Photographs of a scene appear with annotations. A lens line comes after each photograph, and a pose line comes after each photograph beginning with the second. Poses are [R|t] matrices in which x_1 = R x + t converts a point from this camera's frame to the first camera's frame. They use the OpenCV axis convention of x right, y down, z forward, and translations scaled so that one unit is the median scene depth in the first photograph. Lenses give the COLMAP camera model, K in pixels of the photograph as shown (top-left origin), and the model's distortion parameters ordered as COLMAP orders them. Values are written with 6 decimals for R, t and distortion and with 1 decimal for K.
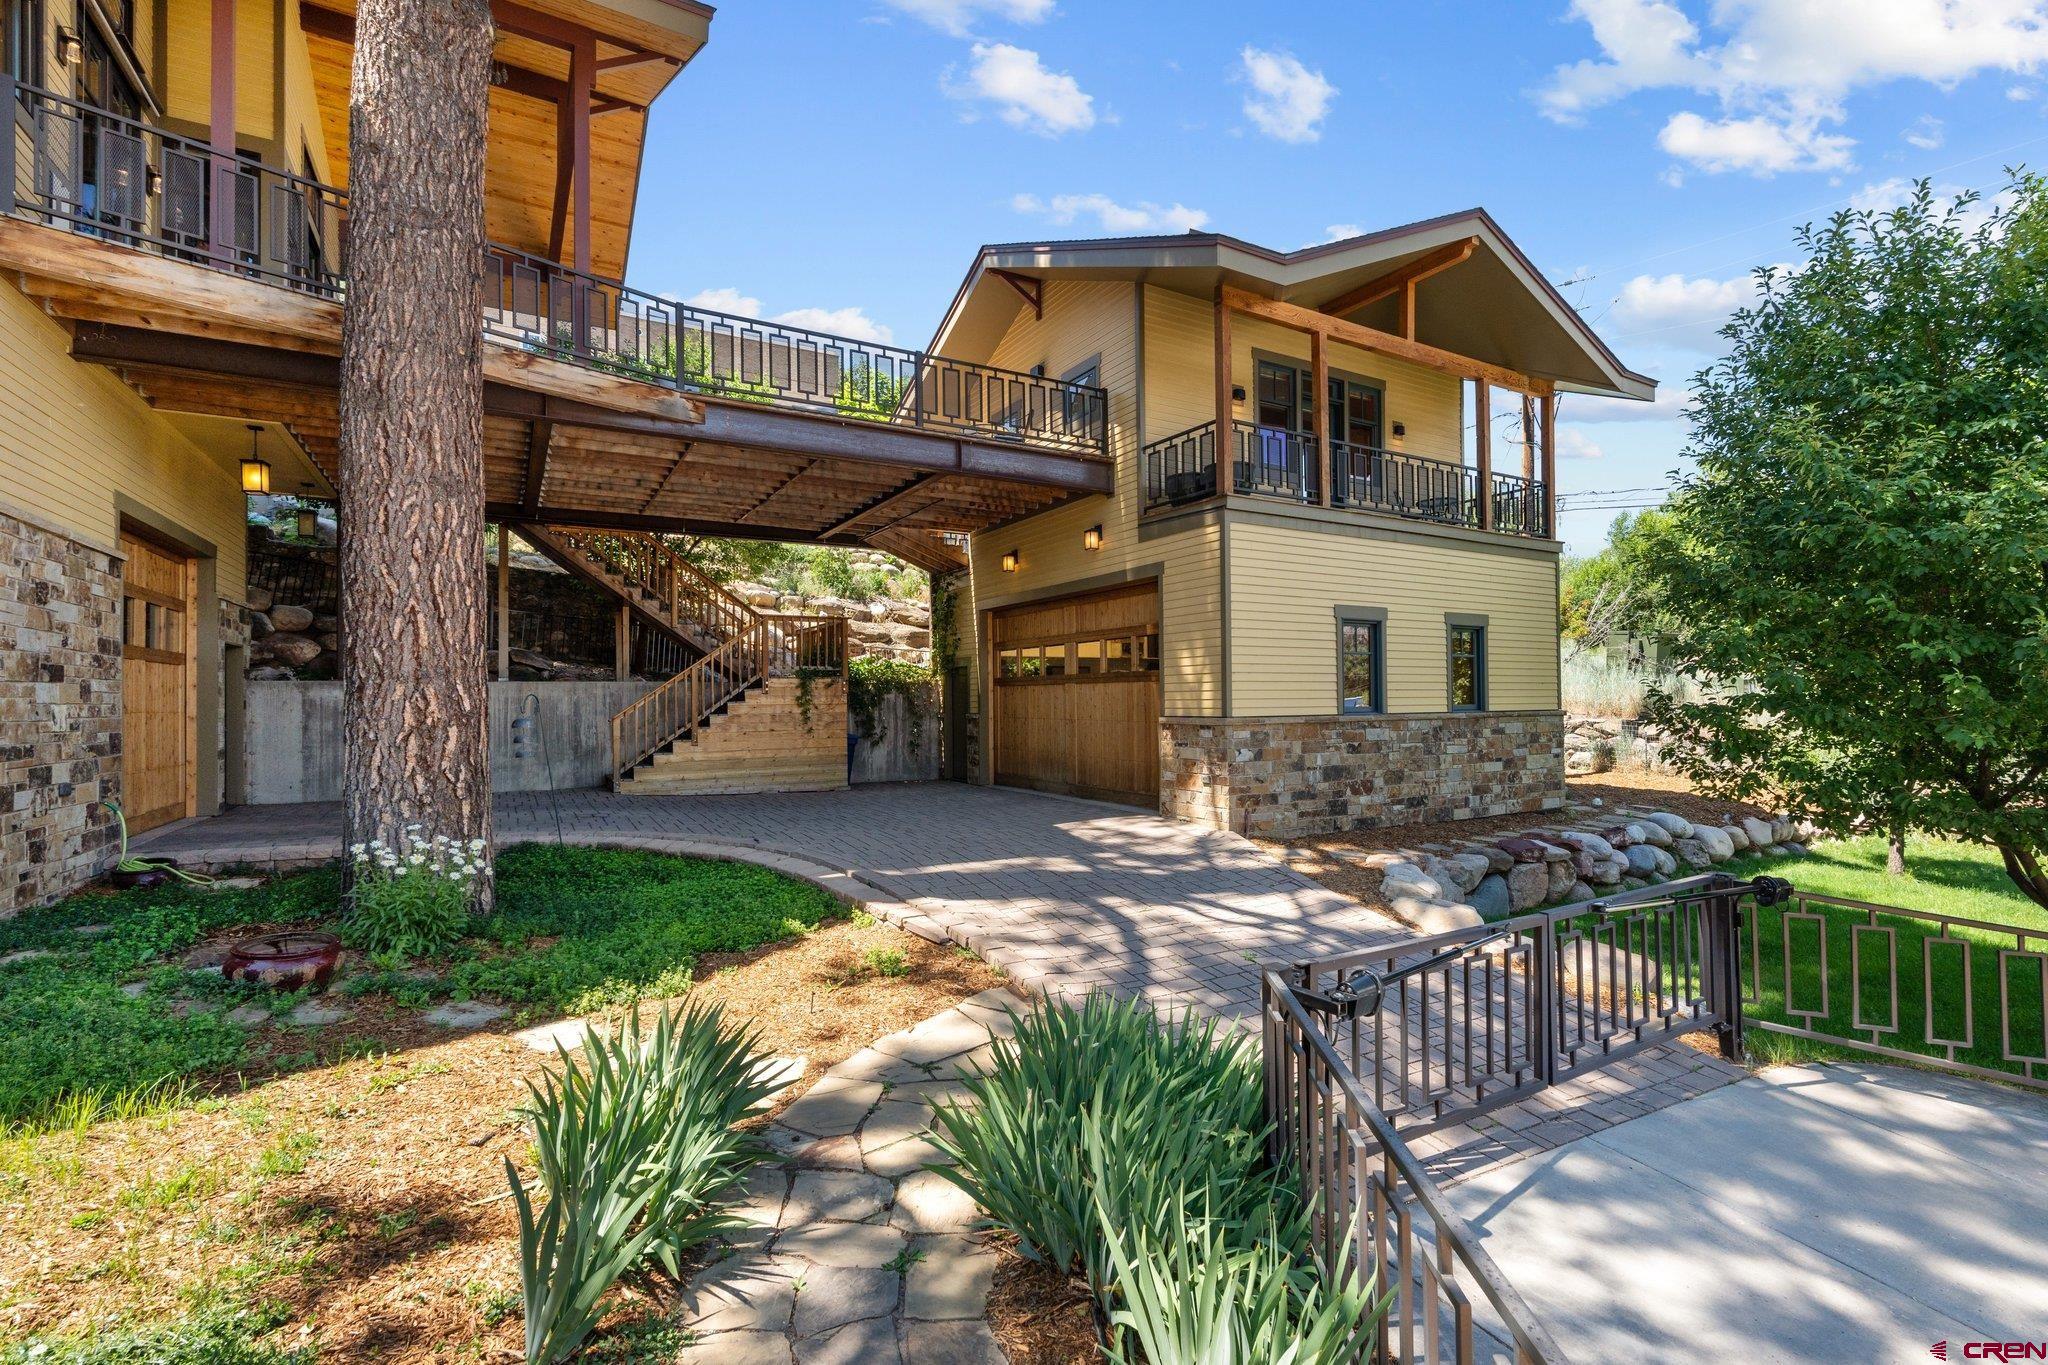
lens RADIAL K [[909.9, 0, 1024.0], [0, 909.9, 682.5], [0, 0, 1]] dist [-0.000114, -0.000814]
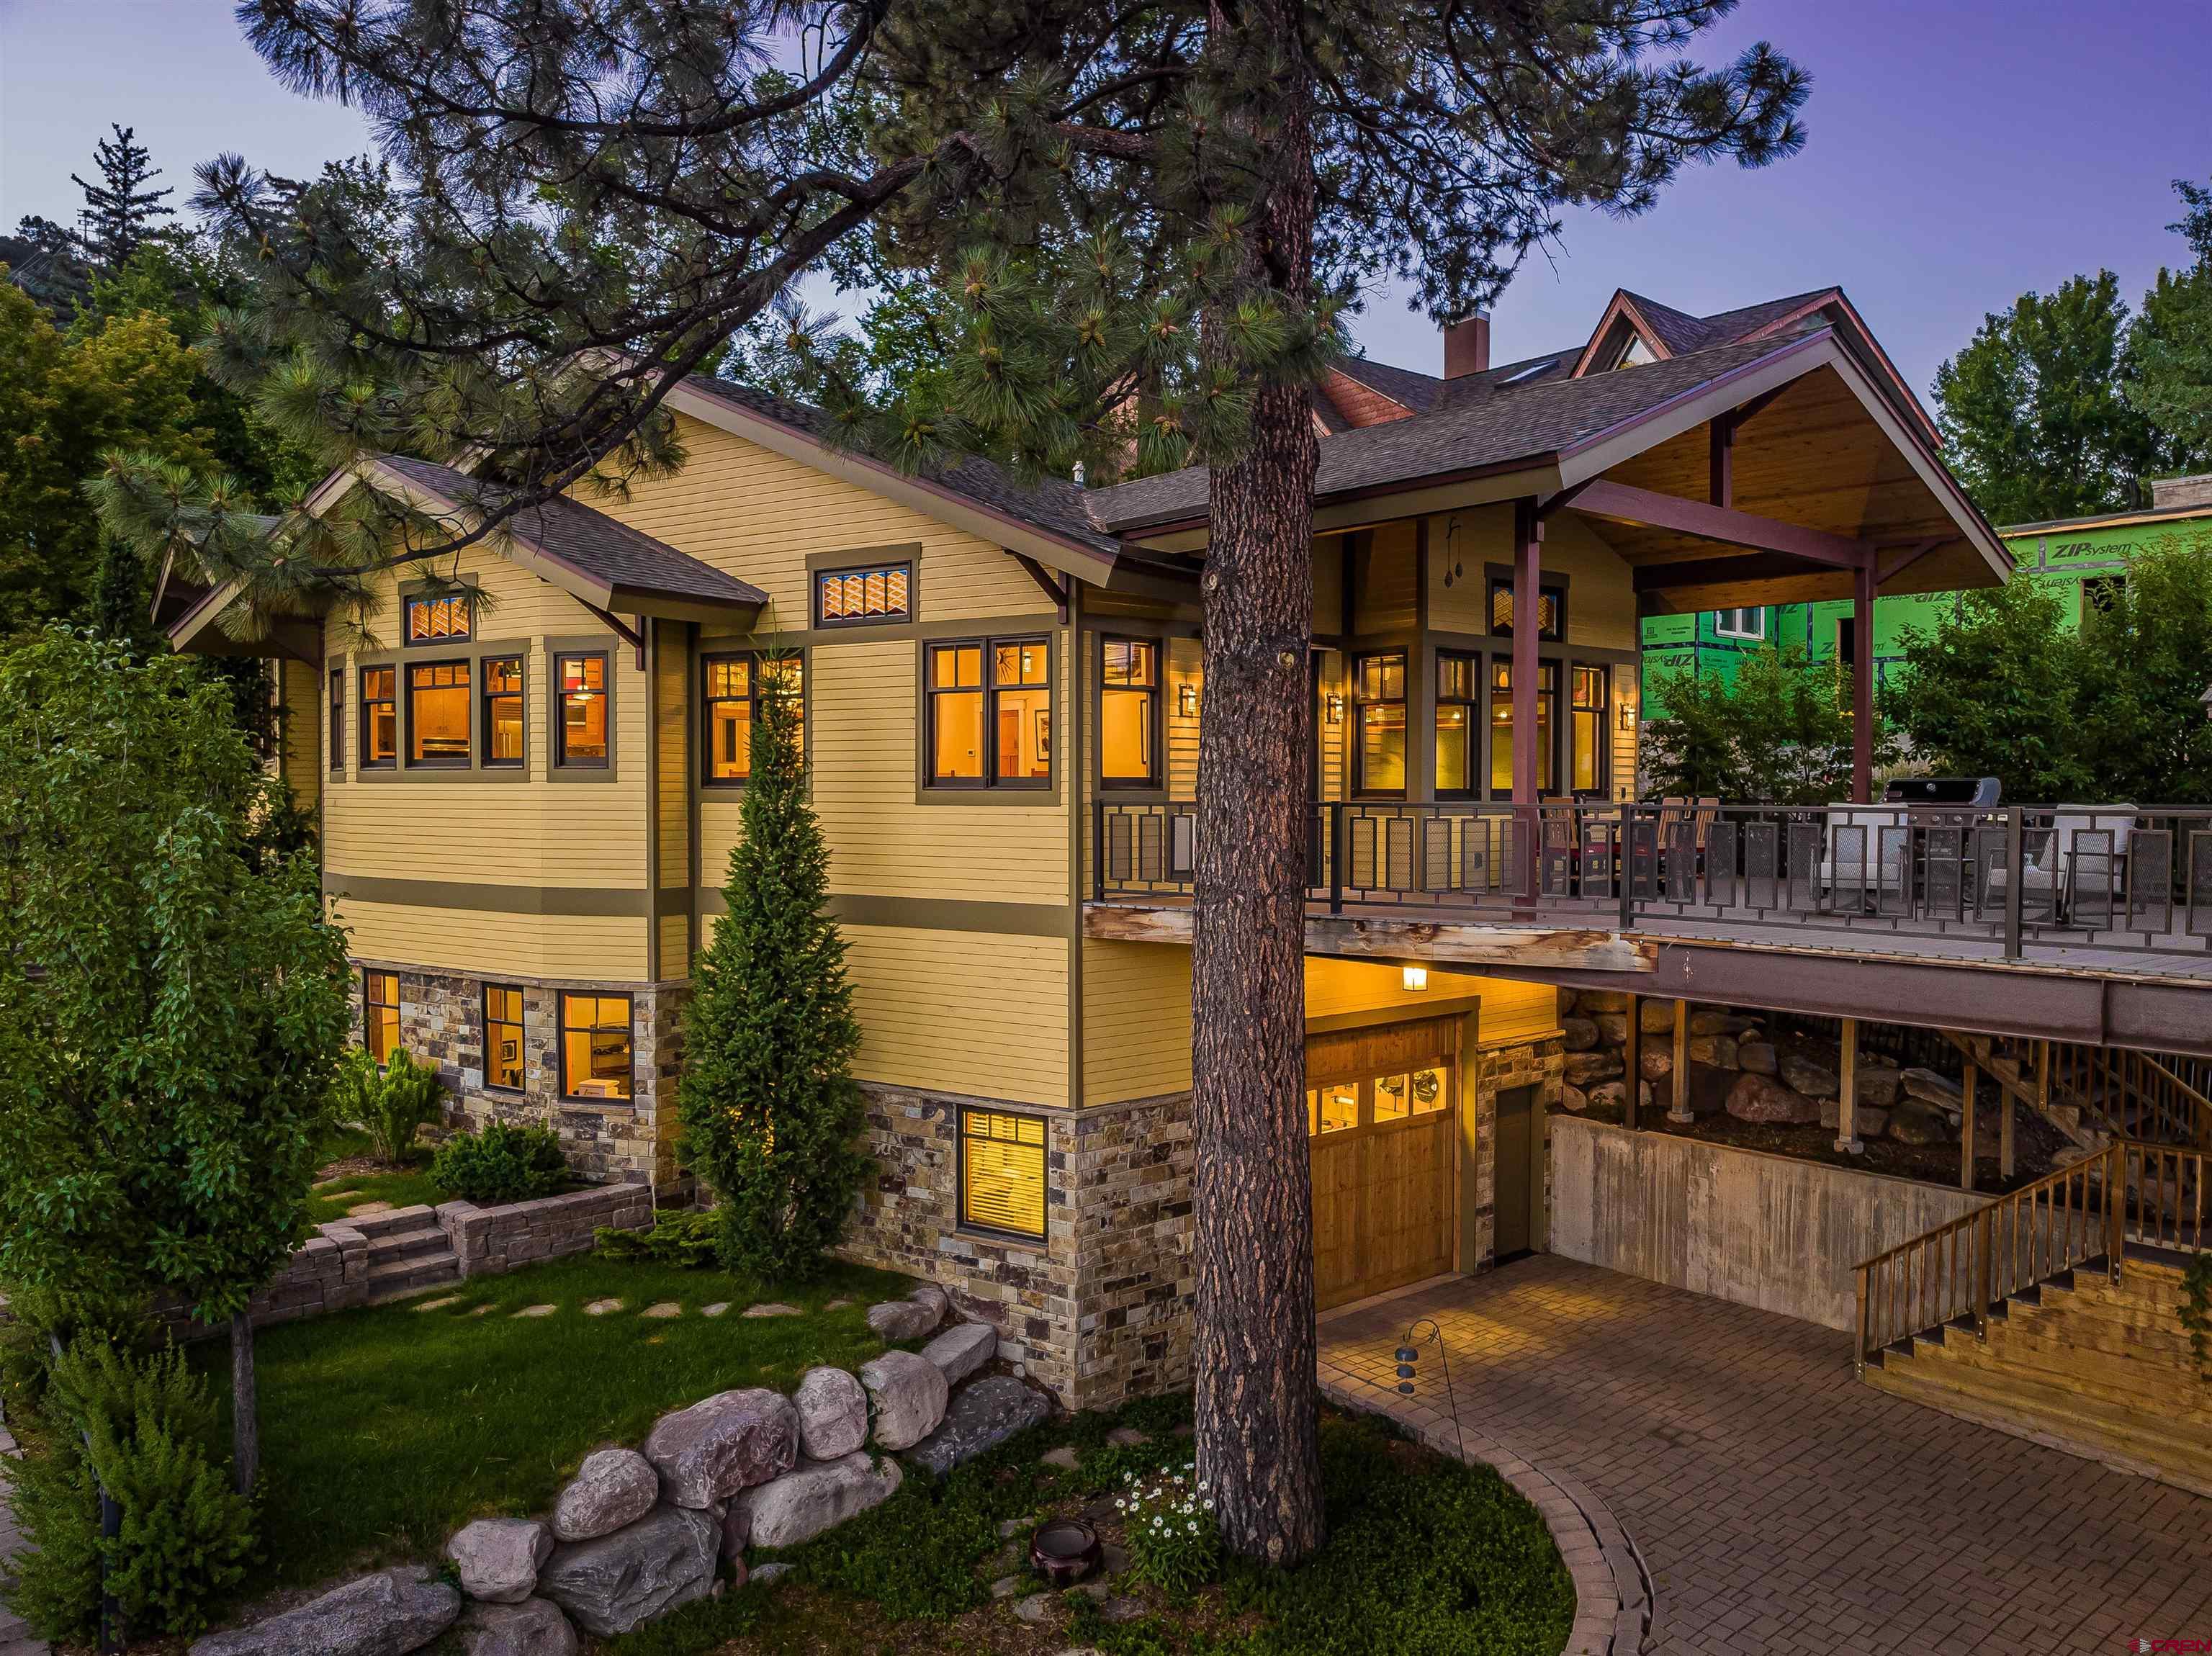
lens RADIAL K [[1534.6, 0, 1139.9], [0, 1534.6, 820.5], [0, 0, 1]] dist [-0.051203, 0.040022]
pose [[0.183993, 0.024643, -0.982619, 0.808744], [0.010327, 0.999582, 0.027002, -0.490569], [0.982873, -0.015116, 0.183661, 0.452029]]
